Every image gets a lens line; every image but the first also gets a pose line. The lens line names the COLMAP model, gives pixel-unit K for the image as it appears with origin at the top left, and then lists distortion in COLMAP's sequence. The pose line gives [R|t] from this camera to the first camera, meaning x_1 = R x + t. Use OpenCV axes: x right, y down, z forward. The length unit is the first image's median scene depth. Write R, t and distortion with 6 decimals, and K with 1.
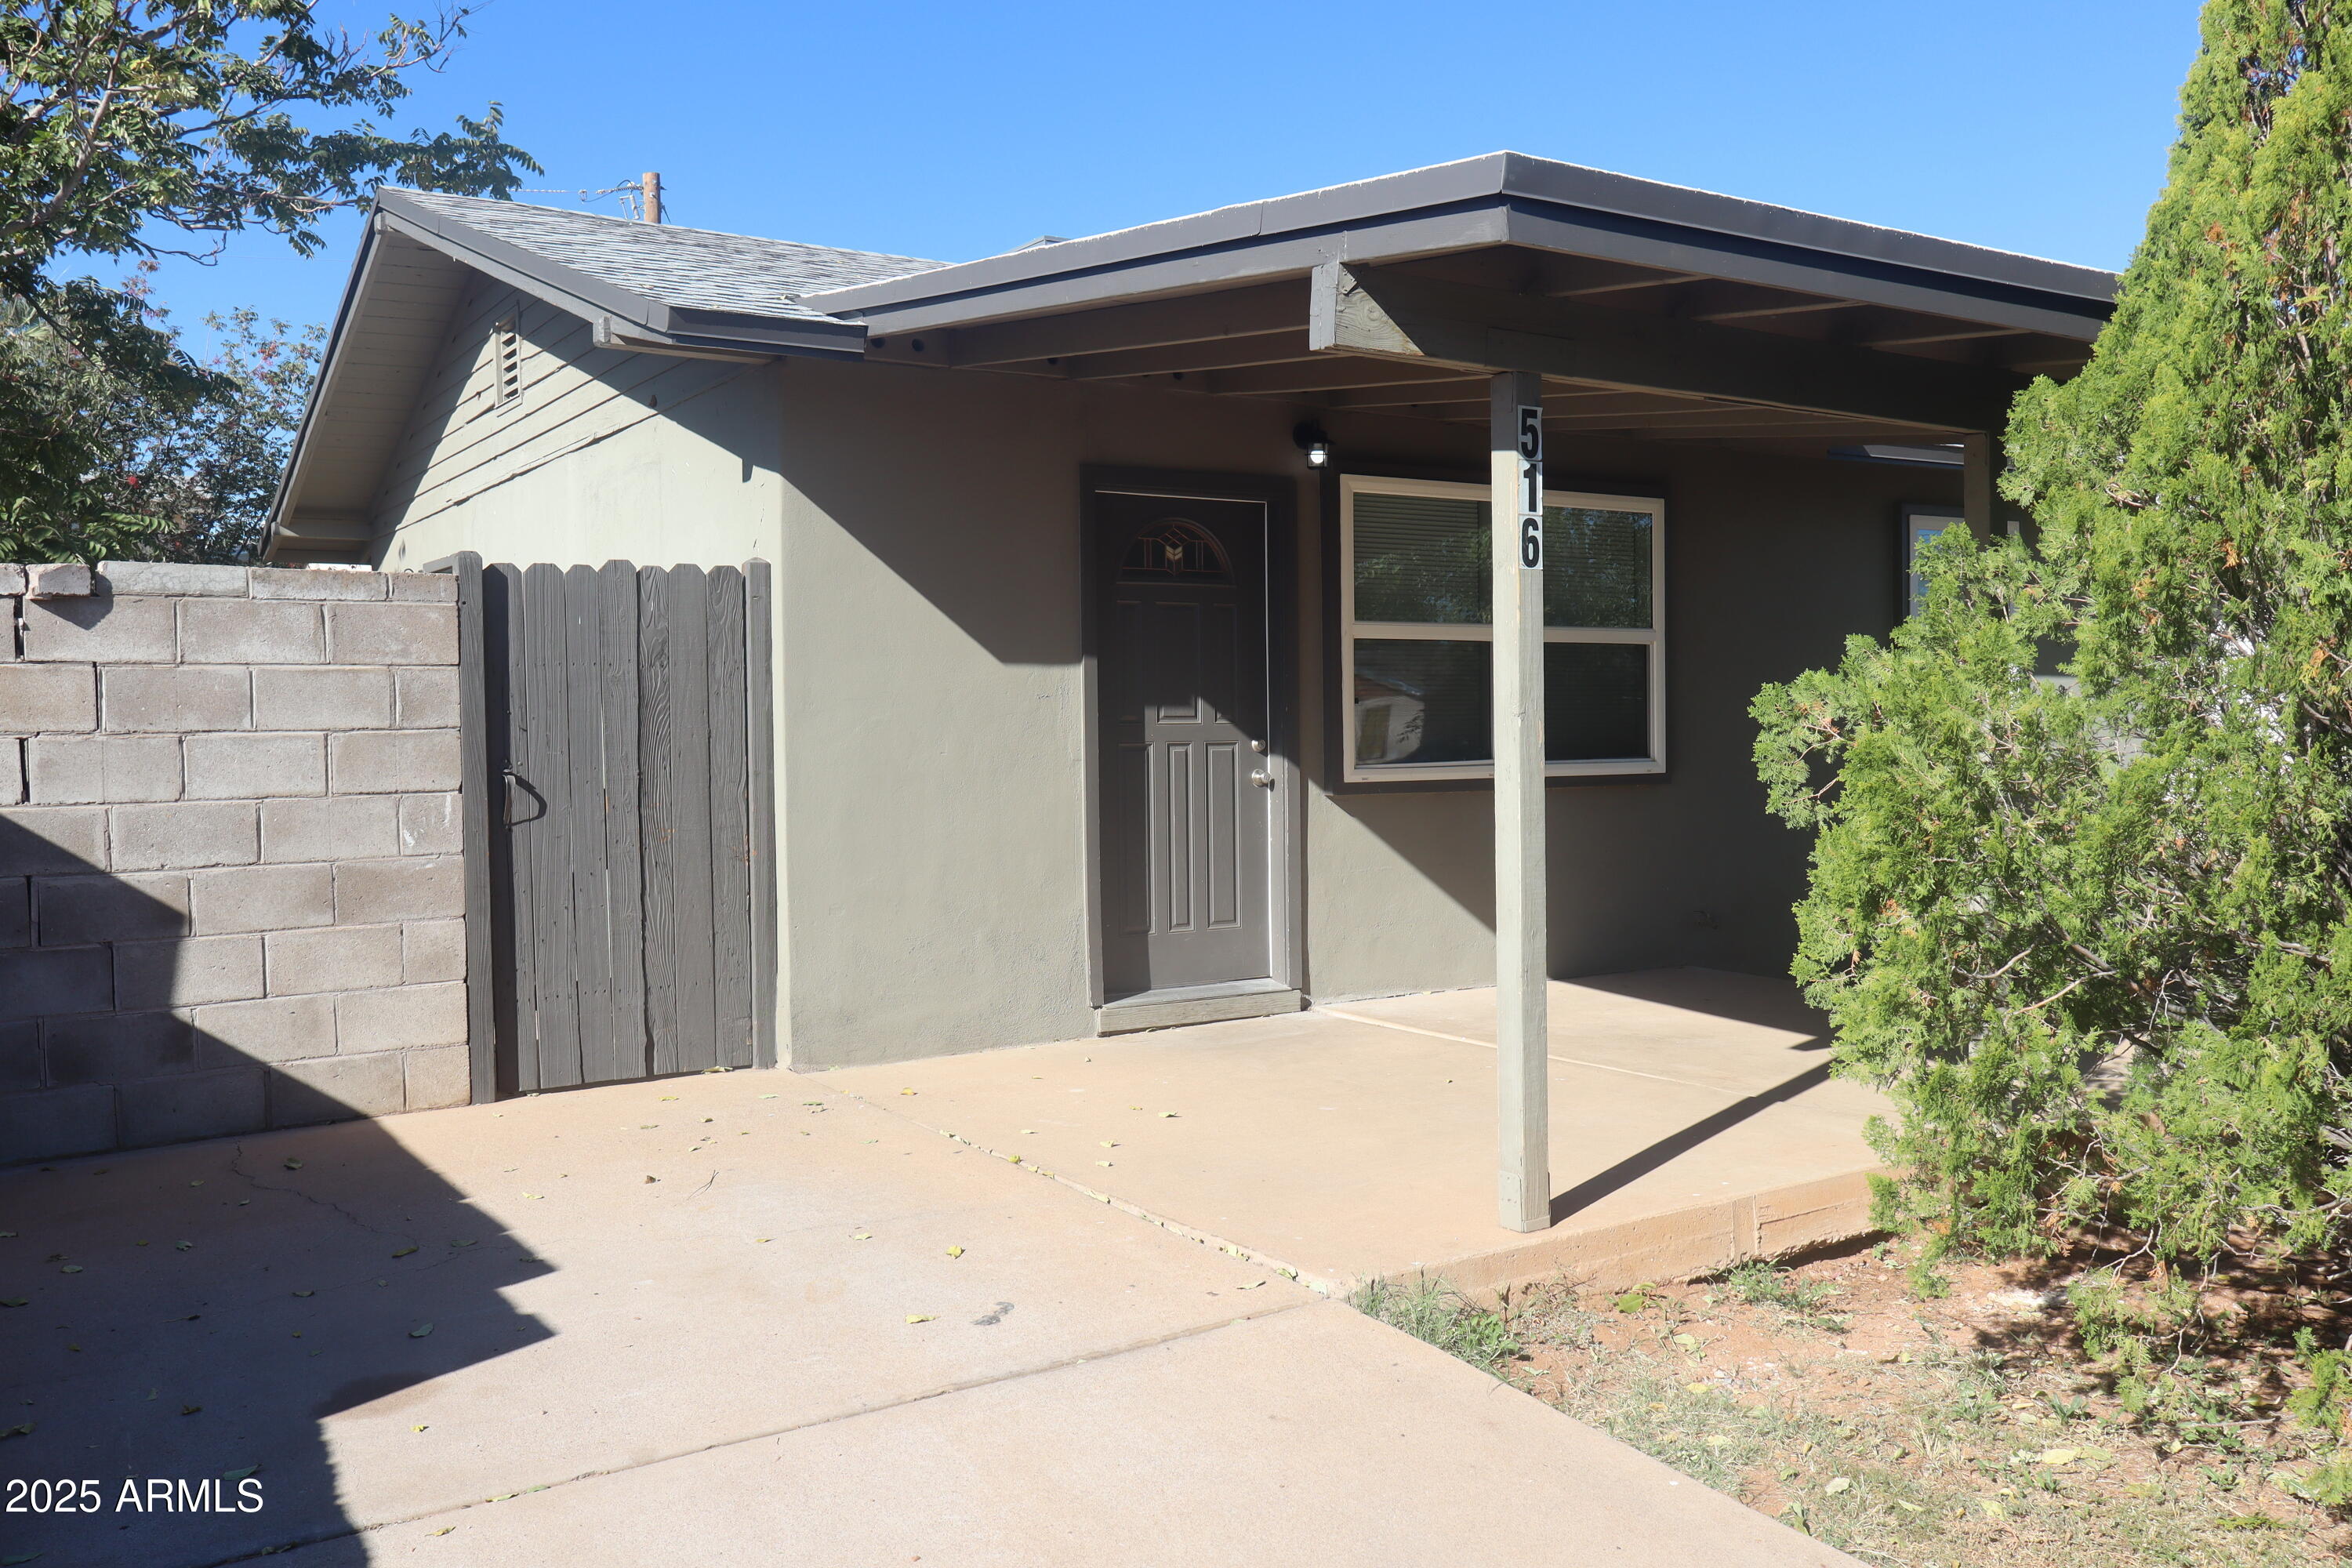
lens RADIAL K [[1955.8, 0, 1178.7], [0, 1955.8, 795.6], [0, 0, 1]] dist [0.001905, -0.011921]
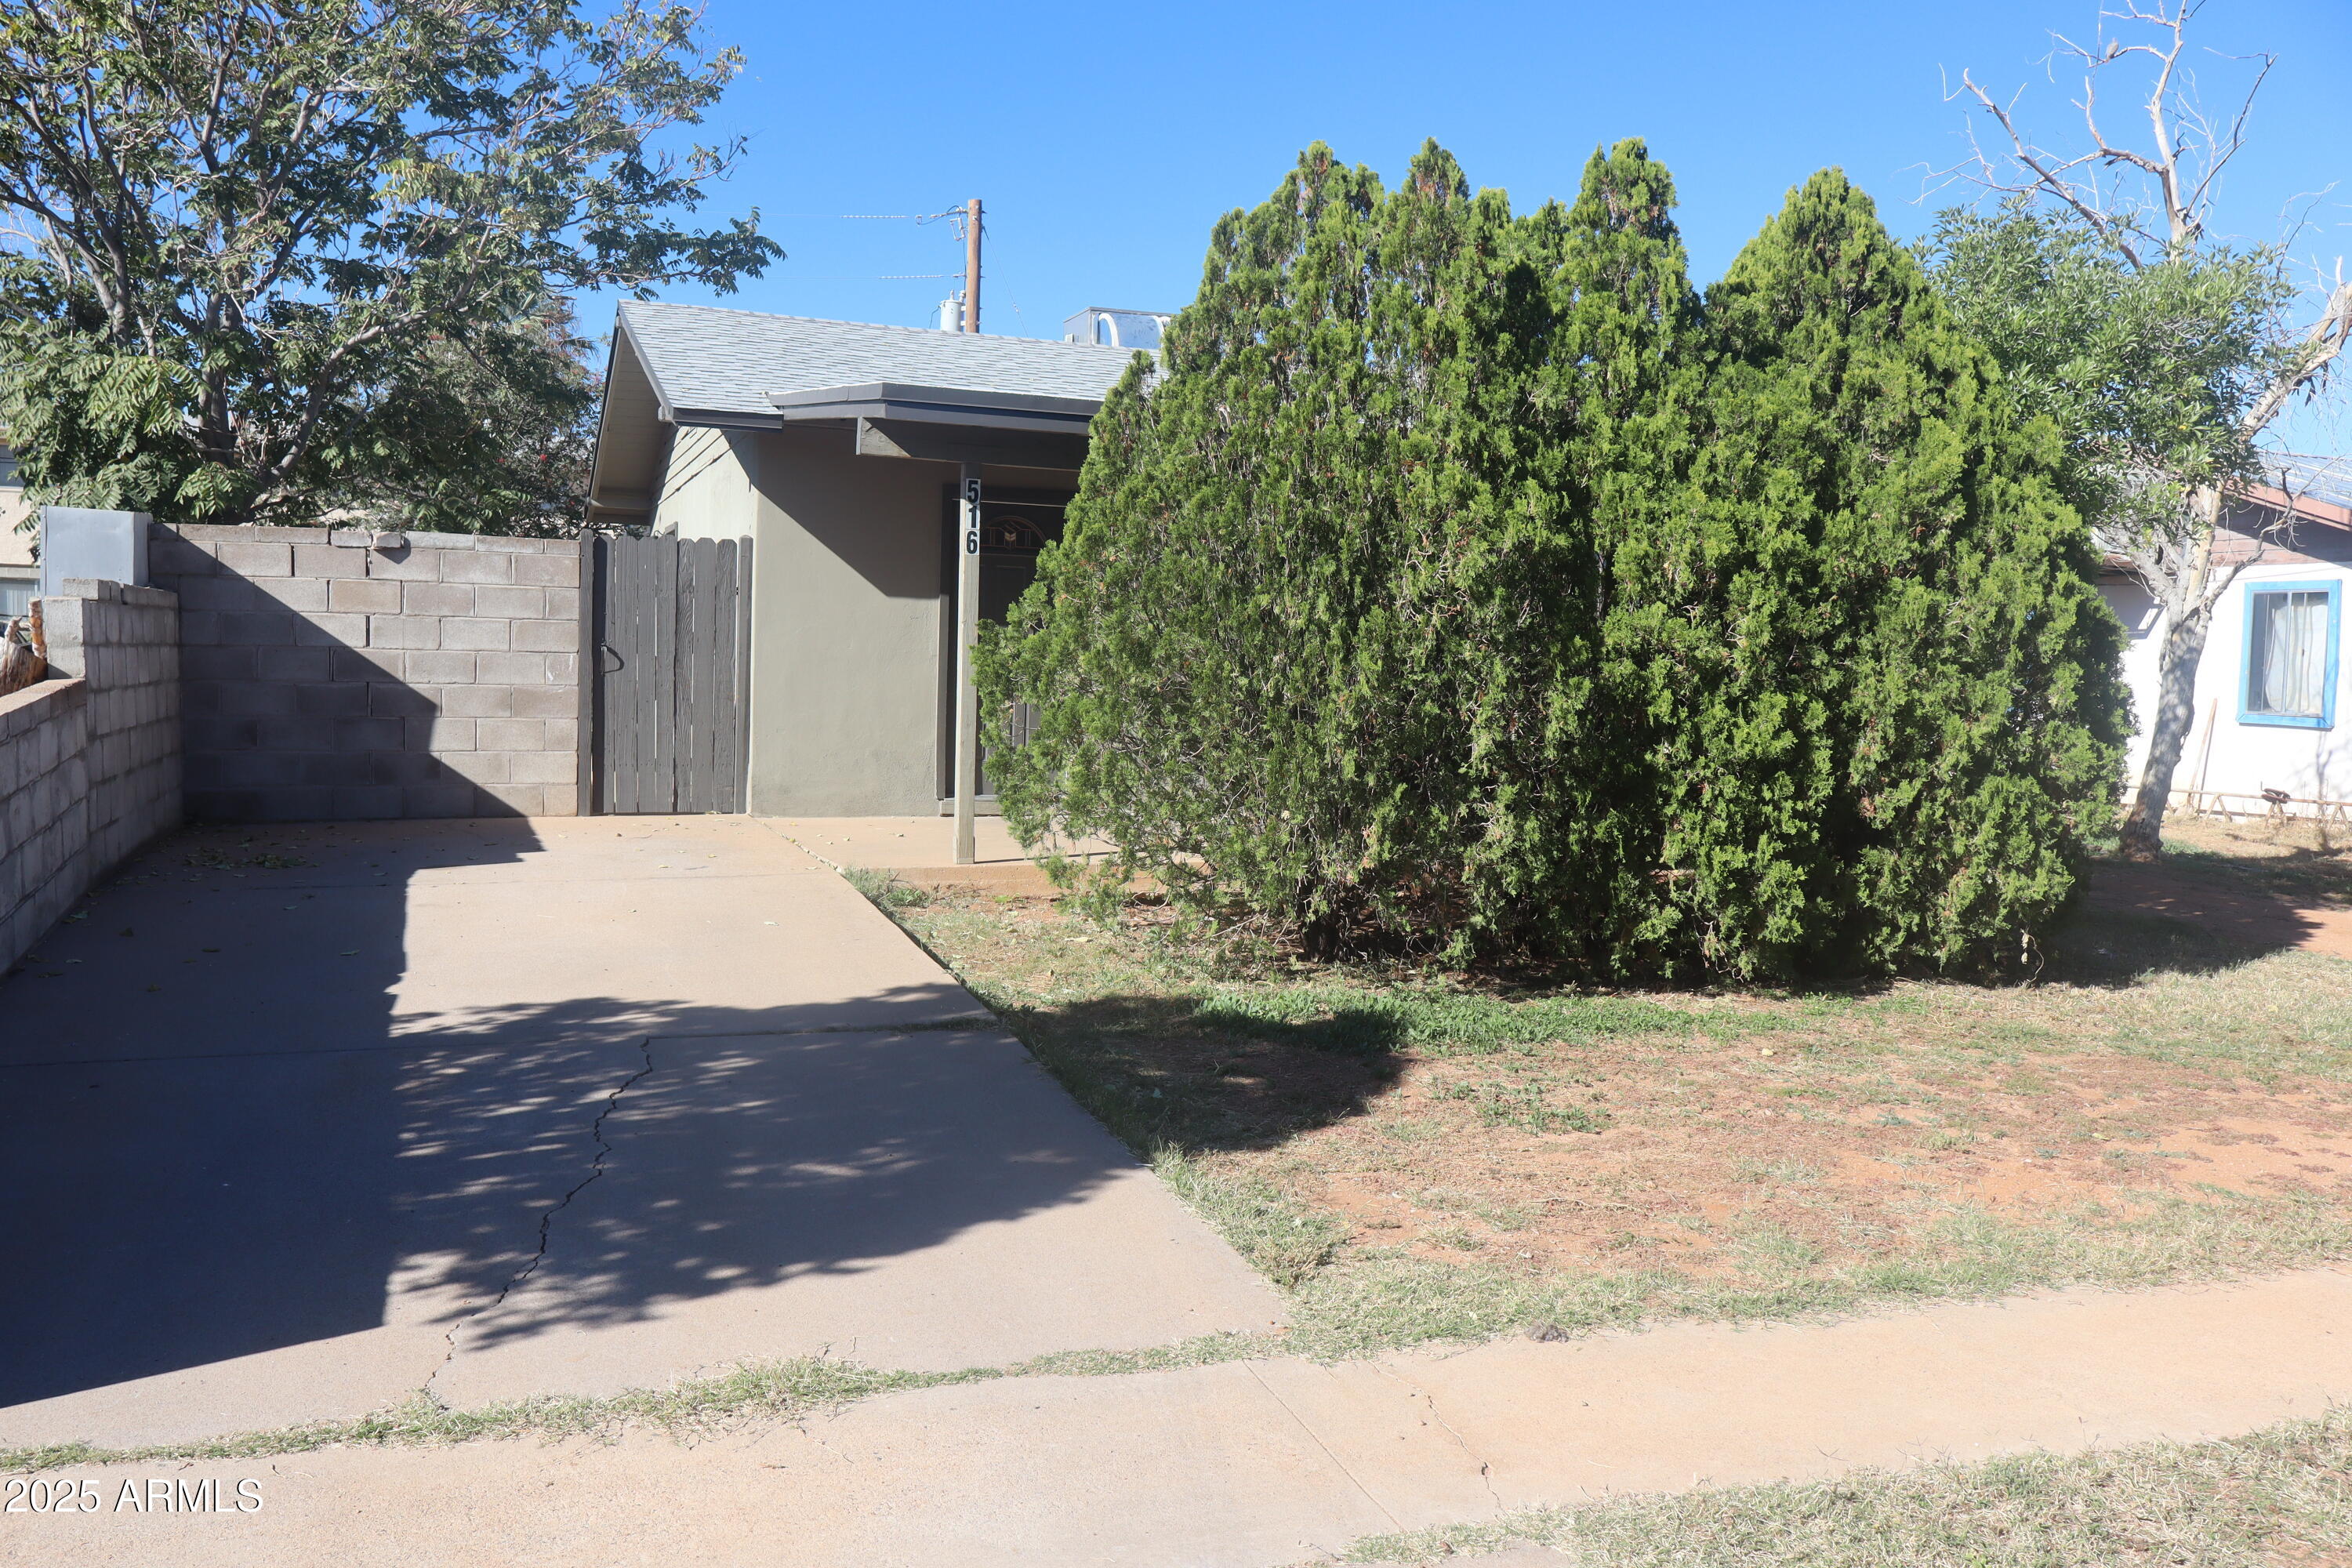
lens RADIAL K [[1955.8, 0, 1173.5], [0, 1955.8, 774.4], [0, 0, 1]] dist [0.001905, -0.011921]
pose [[0.974877, 0.050775, -0.216880, 0.623043], [-0.048547, 0.998699, 0.015594, 0.057843], [0.217390, -0.004674, 0.976074, -0.749063]]
